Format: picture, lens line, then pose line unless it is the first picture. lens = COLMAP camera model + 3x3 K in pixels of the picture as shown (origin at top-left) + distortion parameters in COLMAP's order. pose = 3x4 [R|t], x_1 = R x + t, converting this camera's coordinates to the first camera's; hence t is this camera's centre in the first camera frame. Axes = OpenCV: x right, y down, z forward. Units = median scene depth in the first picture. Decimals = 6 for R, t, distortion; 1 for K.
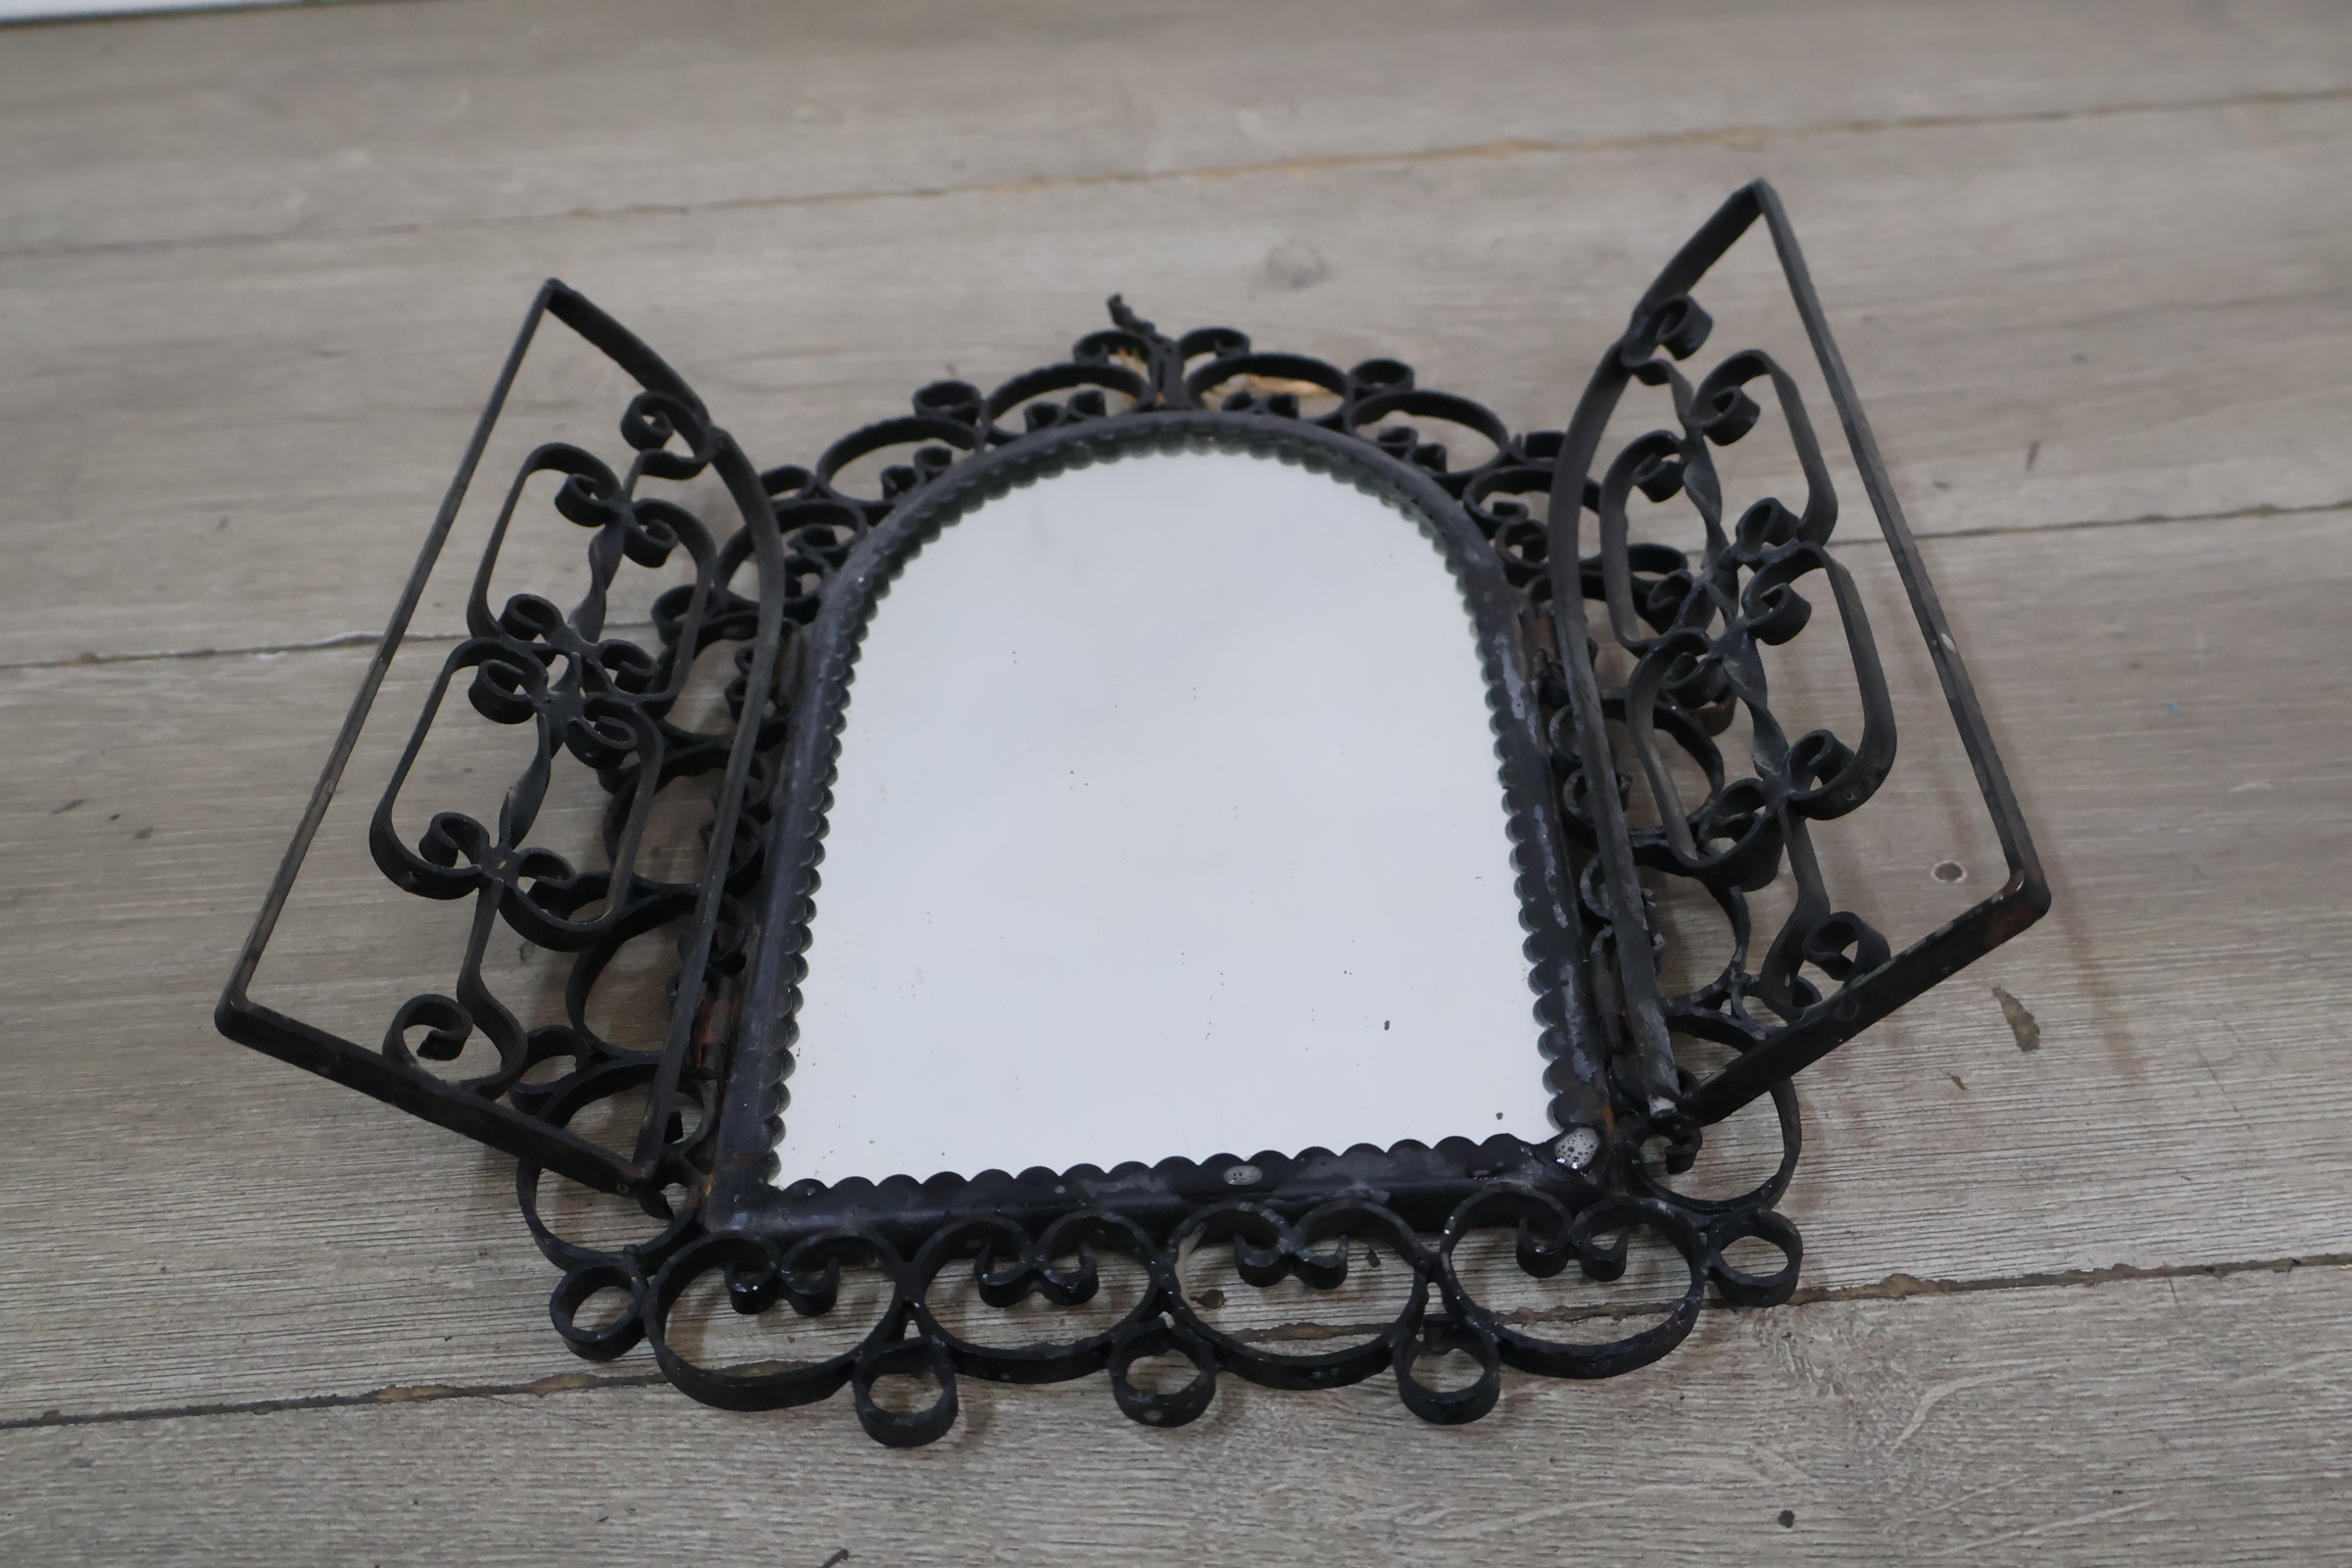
lens RADIAL K [[2417.4, 0, 1177.3], [0, 2417.4, 747.4], [0, 0, 1]] dist [0.000536, 0.000000]
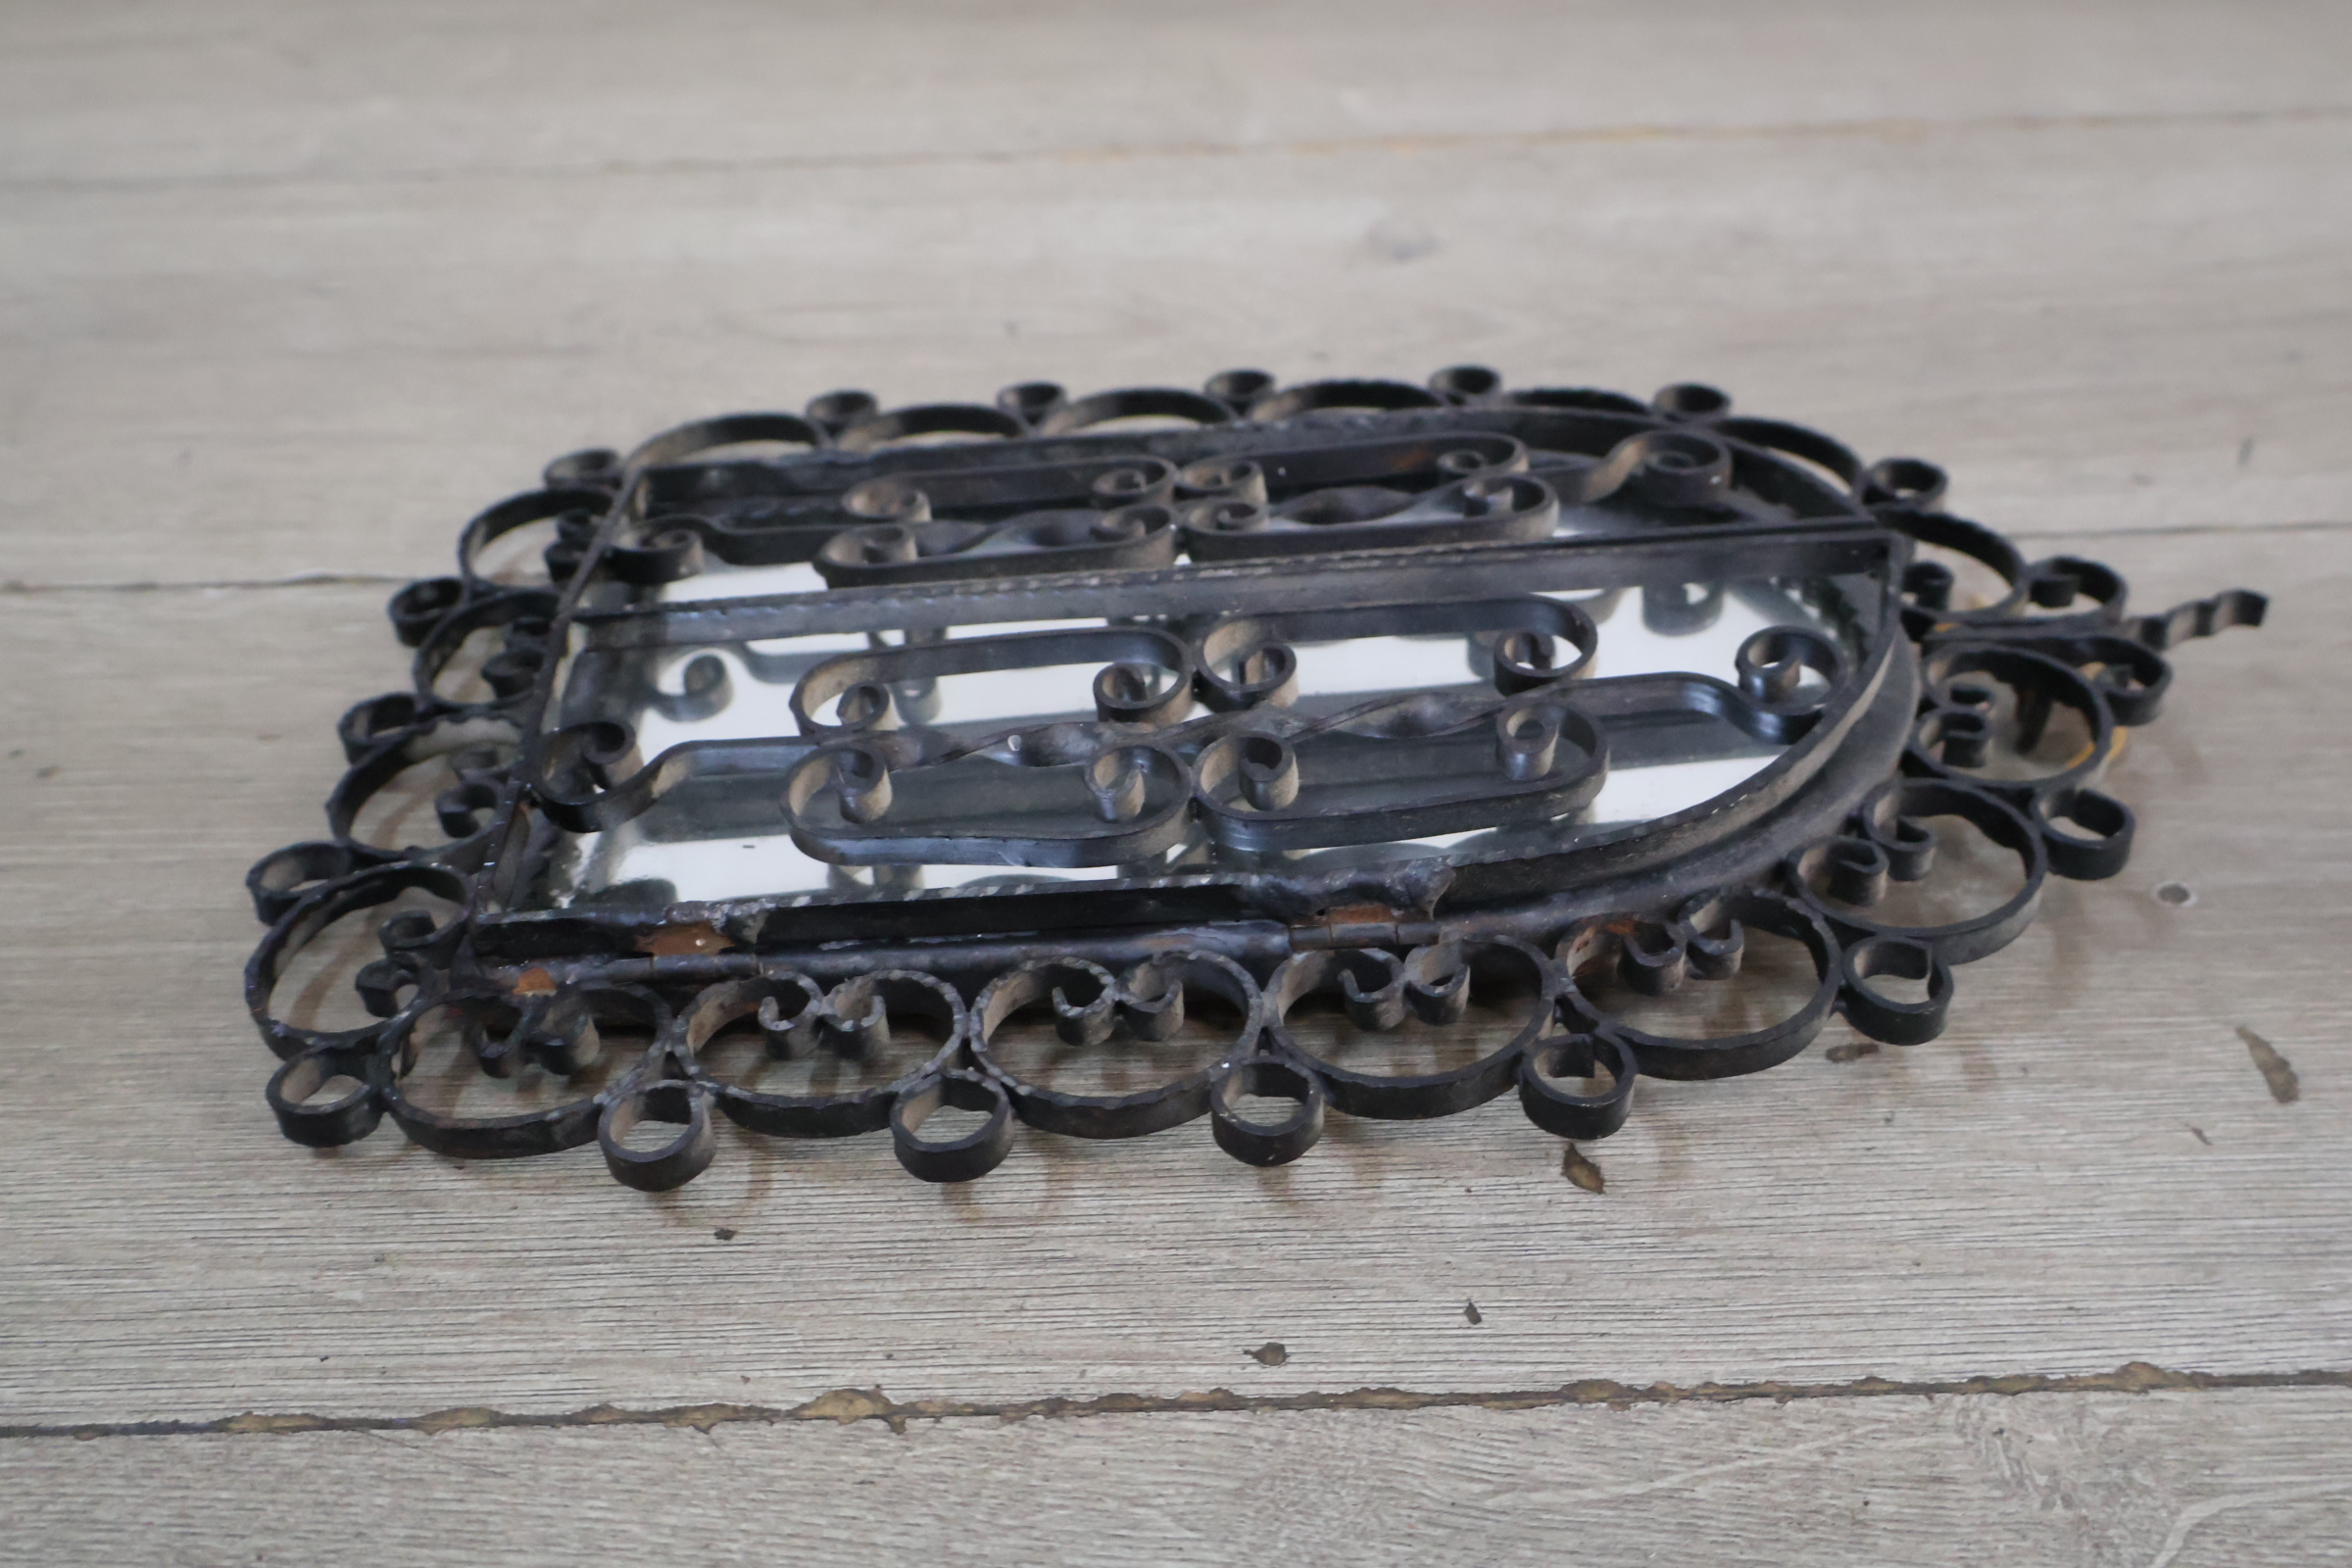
lens RADIAL K [[2417.4, 0, 1177.1], [0, 2417.4, 771.7], [0, 0, 1]] dist [0.000536, 0.000000]
pose [[0.998813, 0.041306, -0.025801, -0.003876], [-0.042460, 0.998043, -0.045911, 0.073912], [0.023854, 0.046952, 0.998612, 0.190637]]
